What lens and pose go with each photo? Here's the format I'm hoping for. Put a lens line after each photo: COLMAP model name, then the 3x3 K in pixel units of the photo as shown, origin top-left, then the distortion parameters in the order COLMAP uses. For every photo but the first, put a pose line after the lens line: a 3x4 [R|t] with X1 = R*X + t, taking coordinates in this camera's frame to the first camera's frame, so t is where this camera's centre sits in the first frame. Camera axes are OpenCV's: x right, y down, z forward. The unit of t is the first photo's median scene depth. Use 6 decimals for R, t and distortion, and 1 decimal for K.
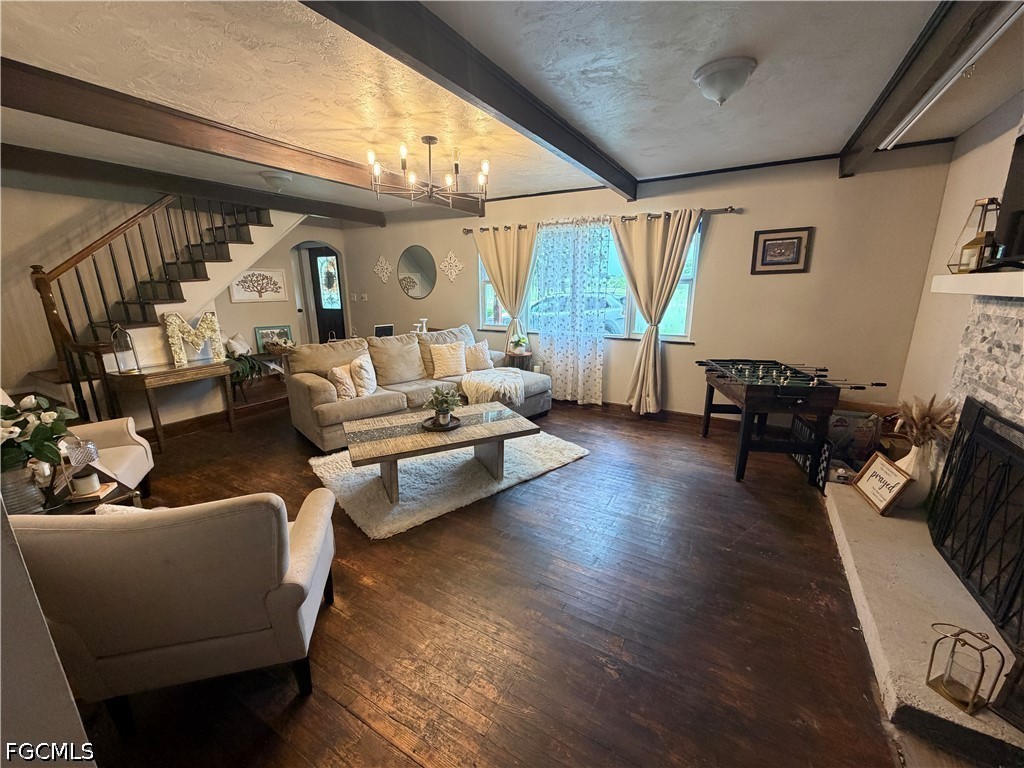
lens RADIAL K [[408.0, 0, 510.0], [0, 408.0, 385.2], [0, 0, 1]] dist [-0.000407, 0.000016]
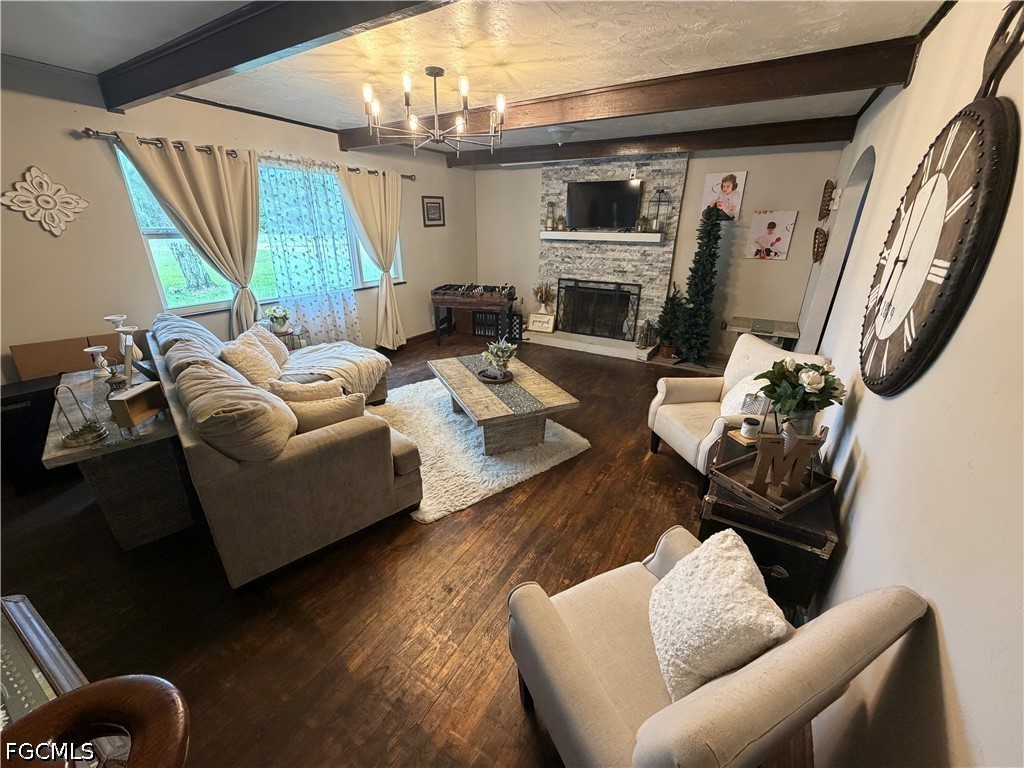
lens RADIAL K [[408.0, 0, 510.0], [0, 408.0, 385.2], [0, 0, 1]] dist [-0.000407, 0.000016]
pose [[0.013234, -0.366395, 0.930365, -0.915035], [0.231545, 0.906280, 0.353616, -0.199469], [-0.972734, 0.210741, 0.096831, 0.666860]]
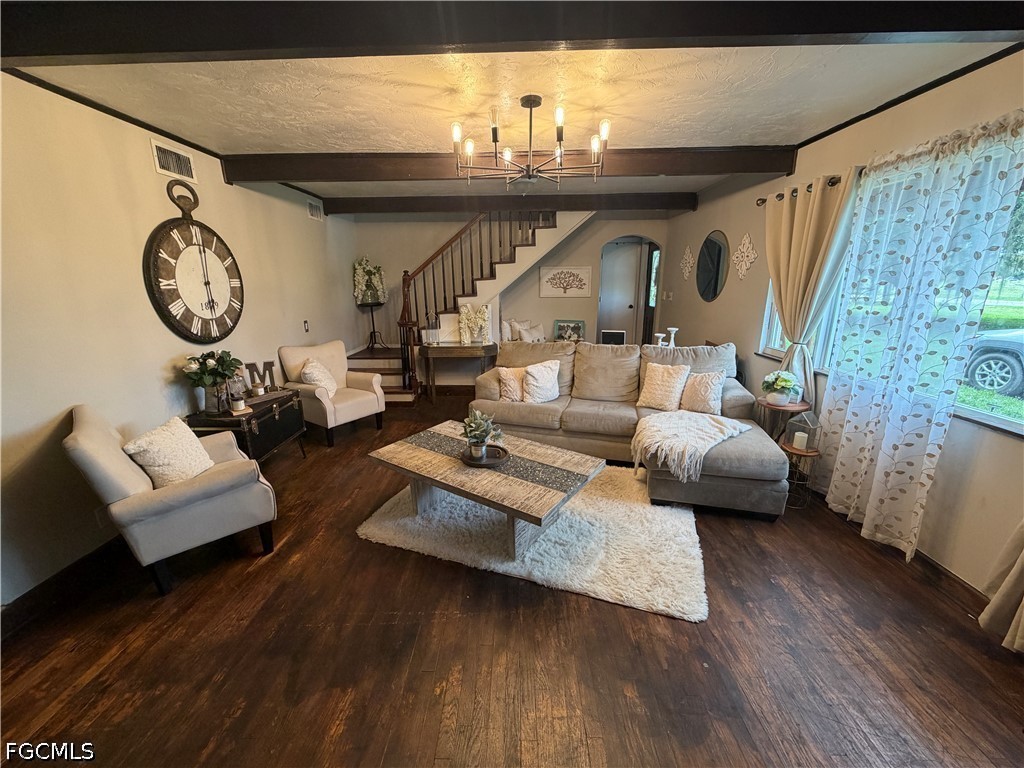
lens RADIAL K [[408.0, 0, 510.0], [0, 408.0, 385.2], [0, 0, 1]] dist [-0.000407, 0.000016]
pose [[0.493243, 0.221348, -0.841259, 0.407183], [-0.204895, 0.969438, 0.134940, -0.130552], [0.845417, 0.105812, 0.523521, 0.457941]]
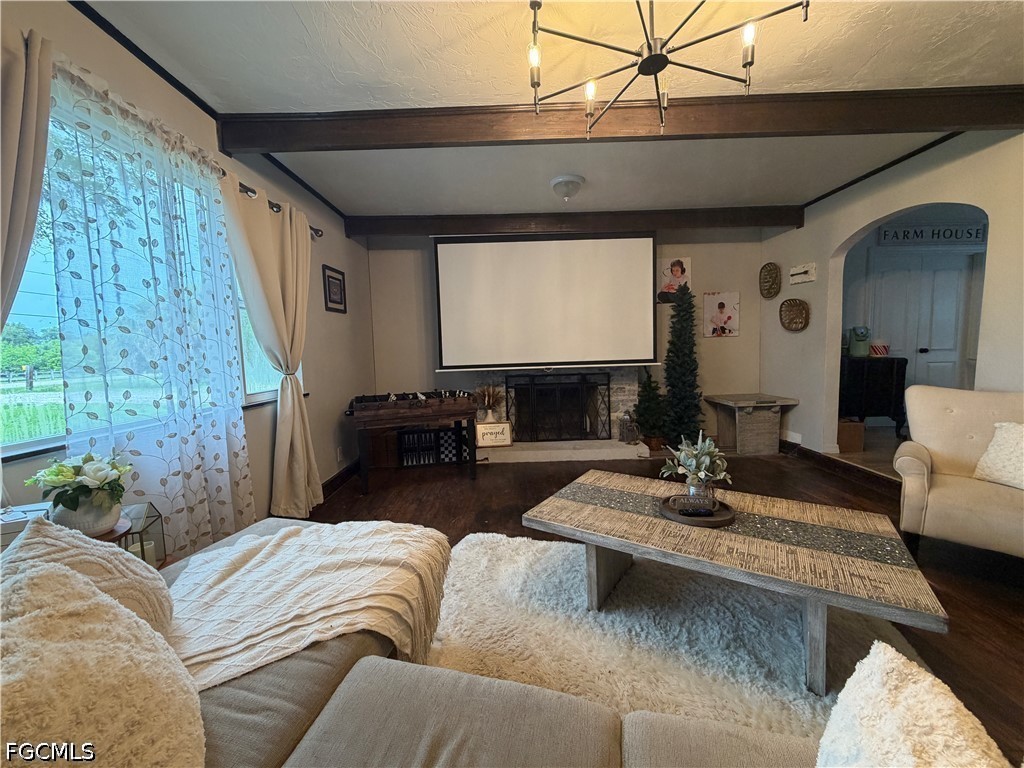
lens RADIAL K [[408.0, 0, 510.0], [0, 408.0, 385.2], [0, 0, 1]] dist [-0.000407, 0.000016]
pose [[-0.508724, -0.055575, 0.859134, -0.399814], [0.234711, 0.951161, 0.200509, -0.192963], [-0.828318, 0.303651, -0.470834, 1.108685]]
